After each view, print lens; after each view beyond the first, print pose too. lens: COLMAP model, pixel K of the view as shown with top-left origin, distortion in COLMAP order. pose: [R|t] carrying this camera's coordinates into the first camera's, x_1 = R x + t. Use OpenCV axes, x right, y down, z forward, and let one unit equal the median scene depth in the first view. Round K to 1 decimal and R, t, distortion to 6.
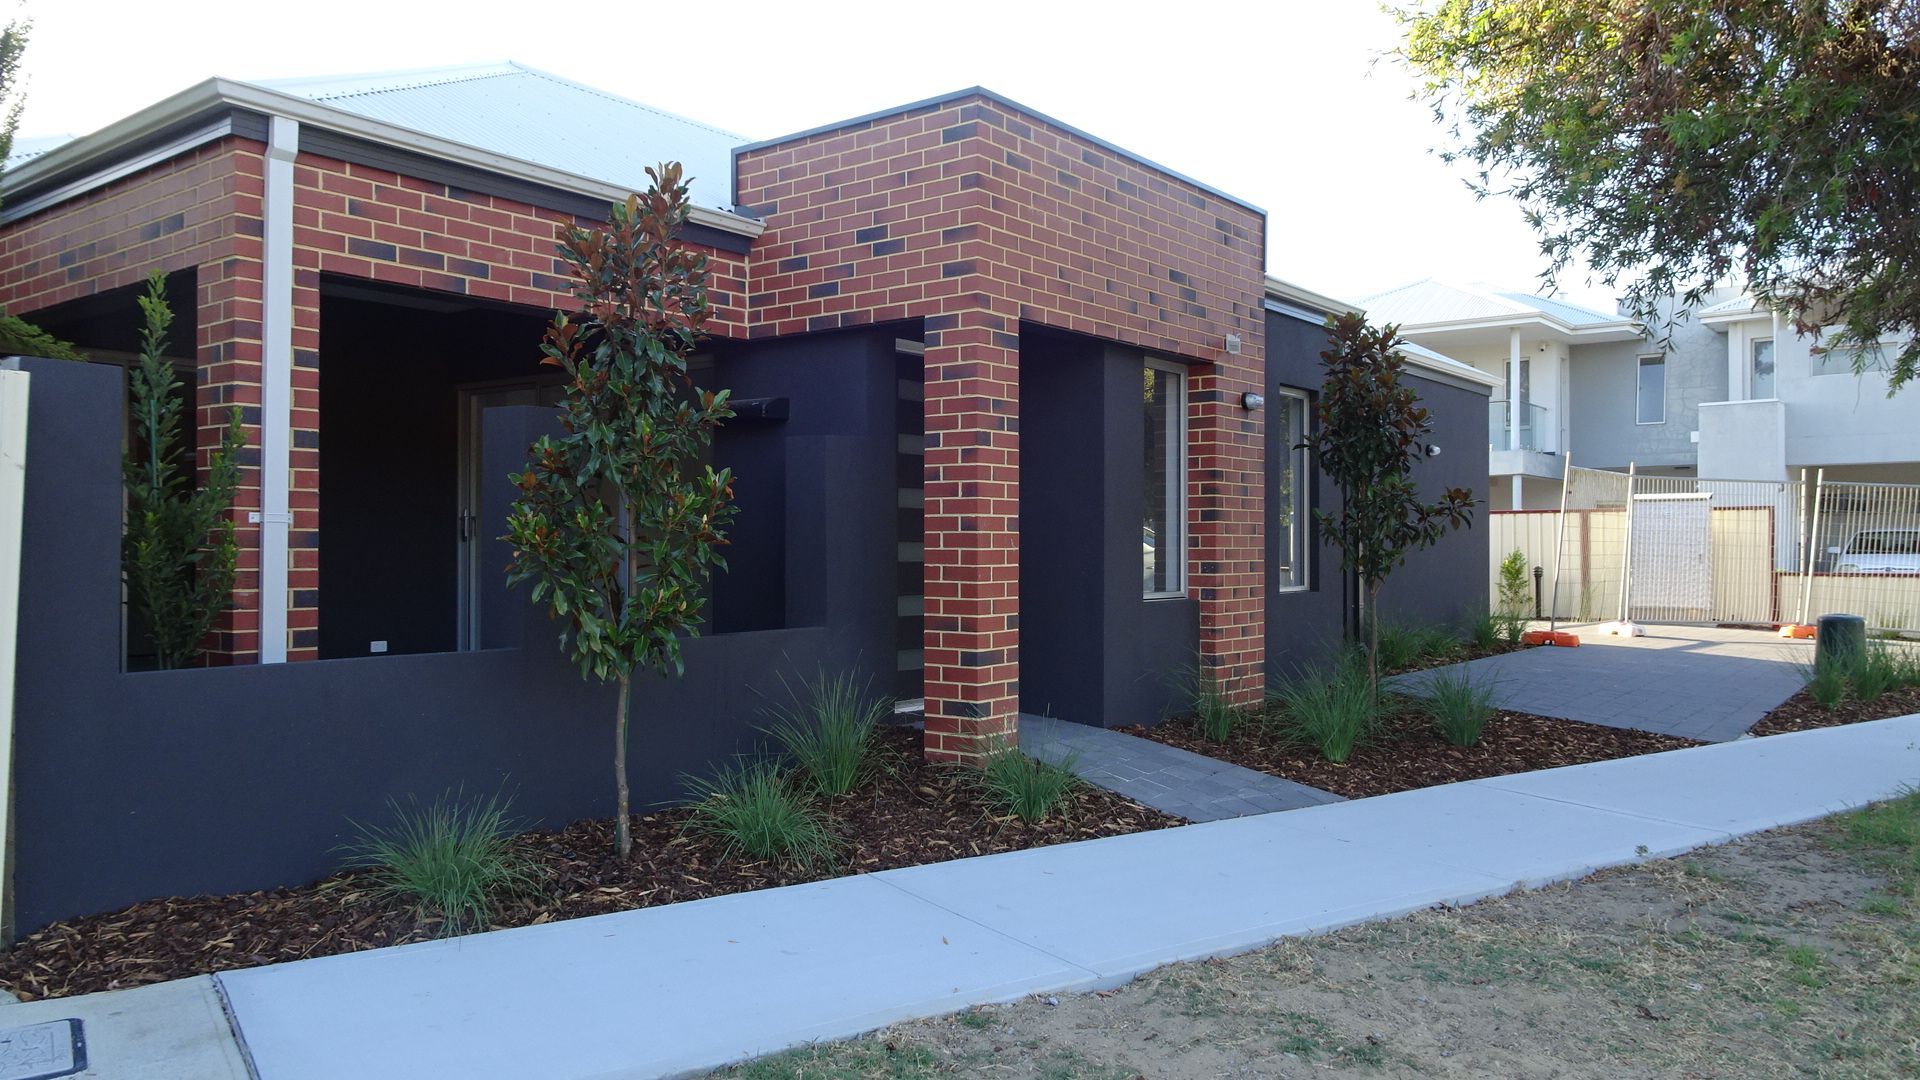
lens RADIAL K [[1377.7, 0, 948.0], [0, 1377.7, 536.7], [0, 0, 1]] dist [0.036860, -0.001109]
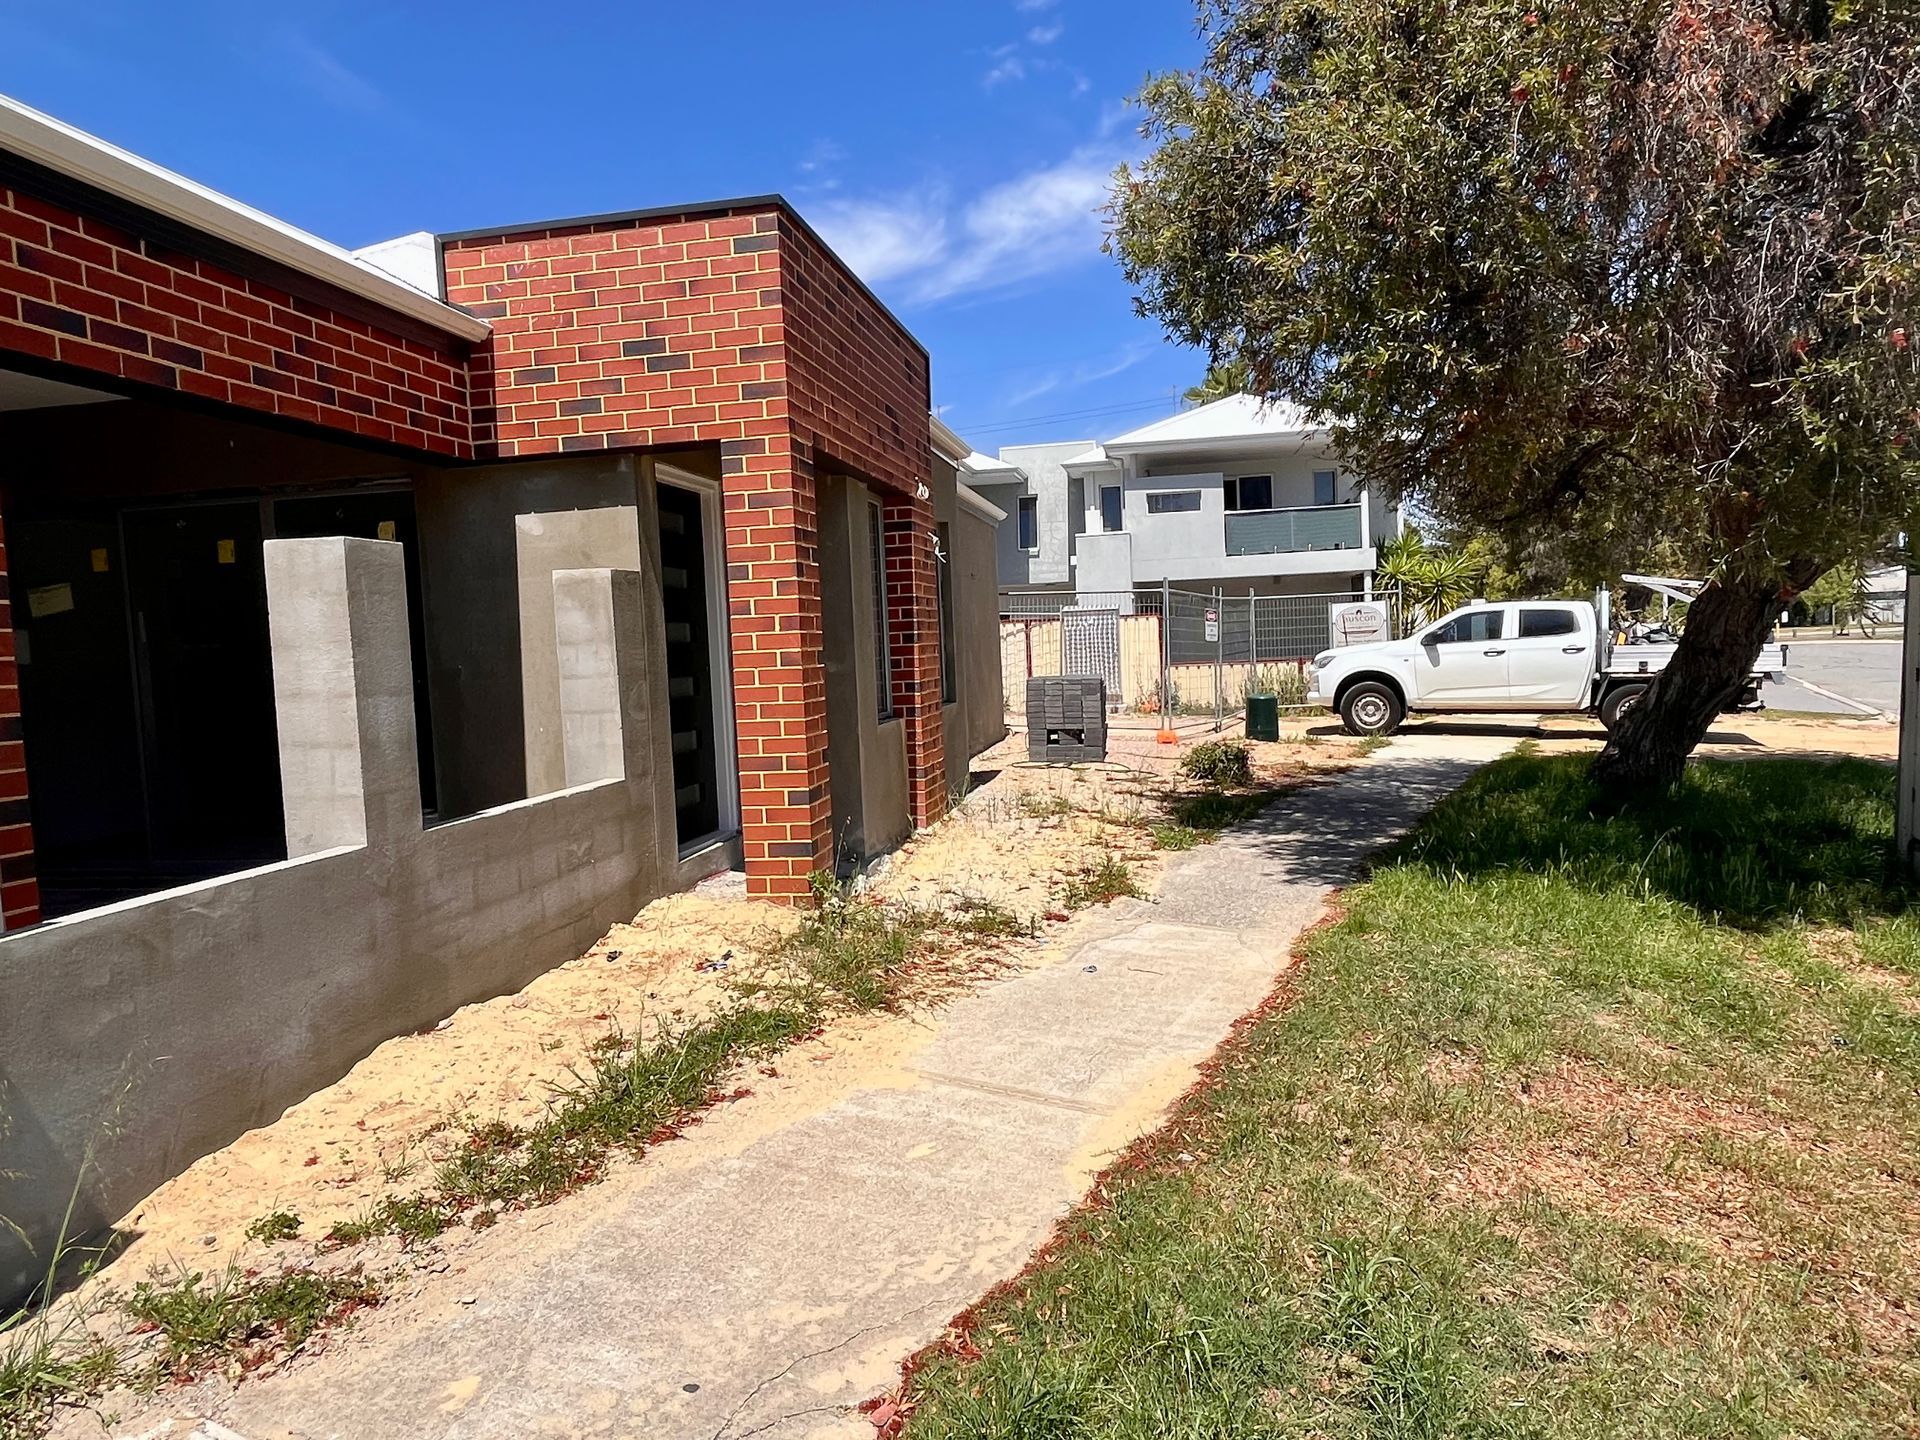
lens RADIAL K [[1205.3, 0, 957.2], [0, 1205.3, 717.1], [0, 0, 1]] dist [0.008170, 0.002572]
pose [[0.885483, -0.070011, 0.459368, -0.263869], [0.043596, 0.996741, 0.067873, -0.020775], [-0.462623, -0.040074, 0.885649, 0.193093]]
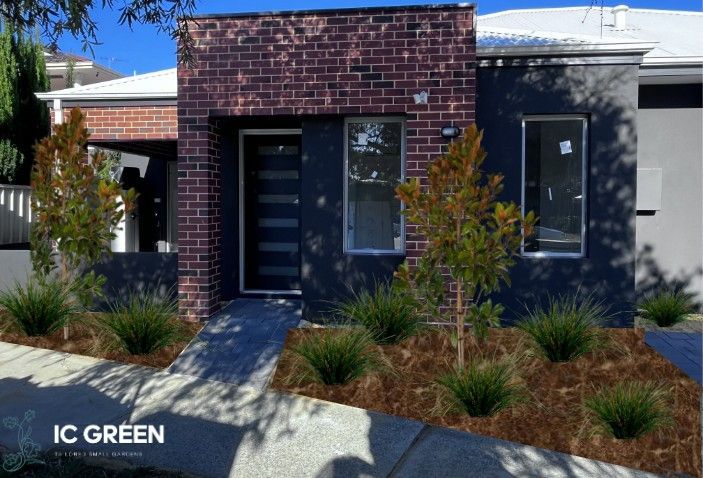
lens RADIAL K [[533.8, 0, 350.7], [0, 533.8, 233.4], [0, 0, 1]] dist [-0.008830, -0.000664]
pose [[0.504071, 0.035969, -0.862913, 0.886634], [0.002070, 0.999079, 0.042854, -0.012317], [0.863660, -0.023387, 0.503532, 0.777403]]
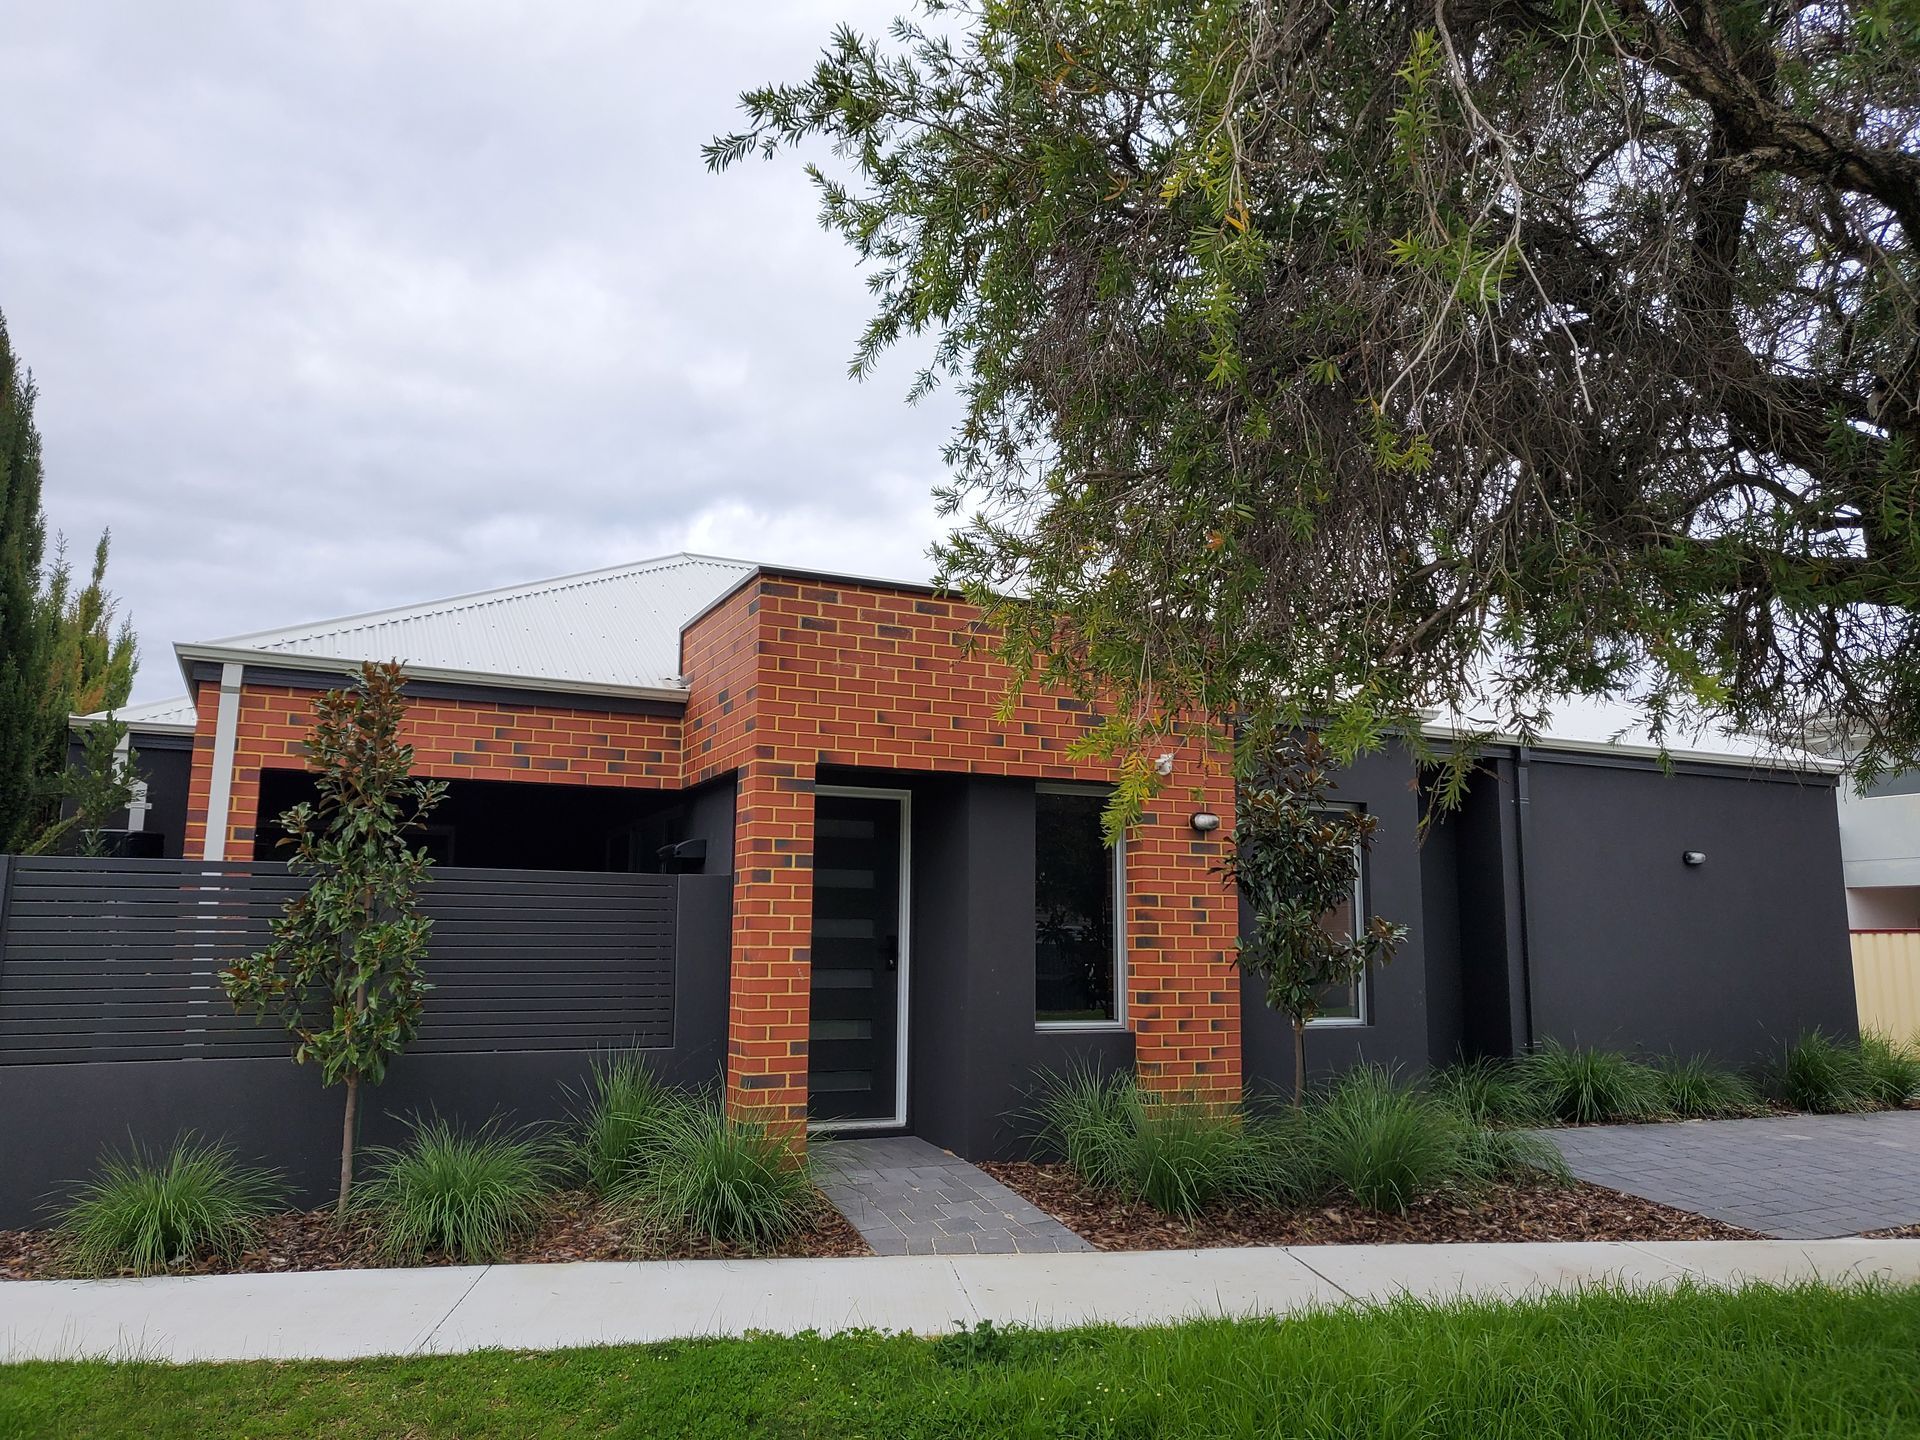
lens RADIAL K [[1469.5, 0, 974.1], [0, 1469.5, 722.1], [0, 0, 1]] dist [0.014463, -0.004021]
pose [[0.898744, -0.067355, -0.433269, 0.676193], [-0.000274, 0.988045, -0.154168, -0.011488], [0.438473, 0.138676, 0.887981, 0.016398]]
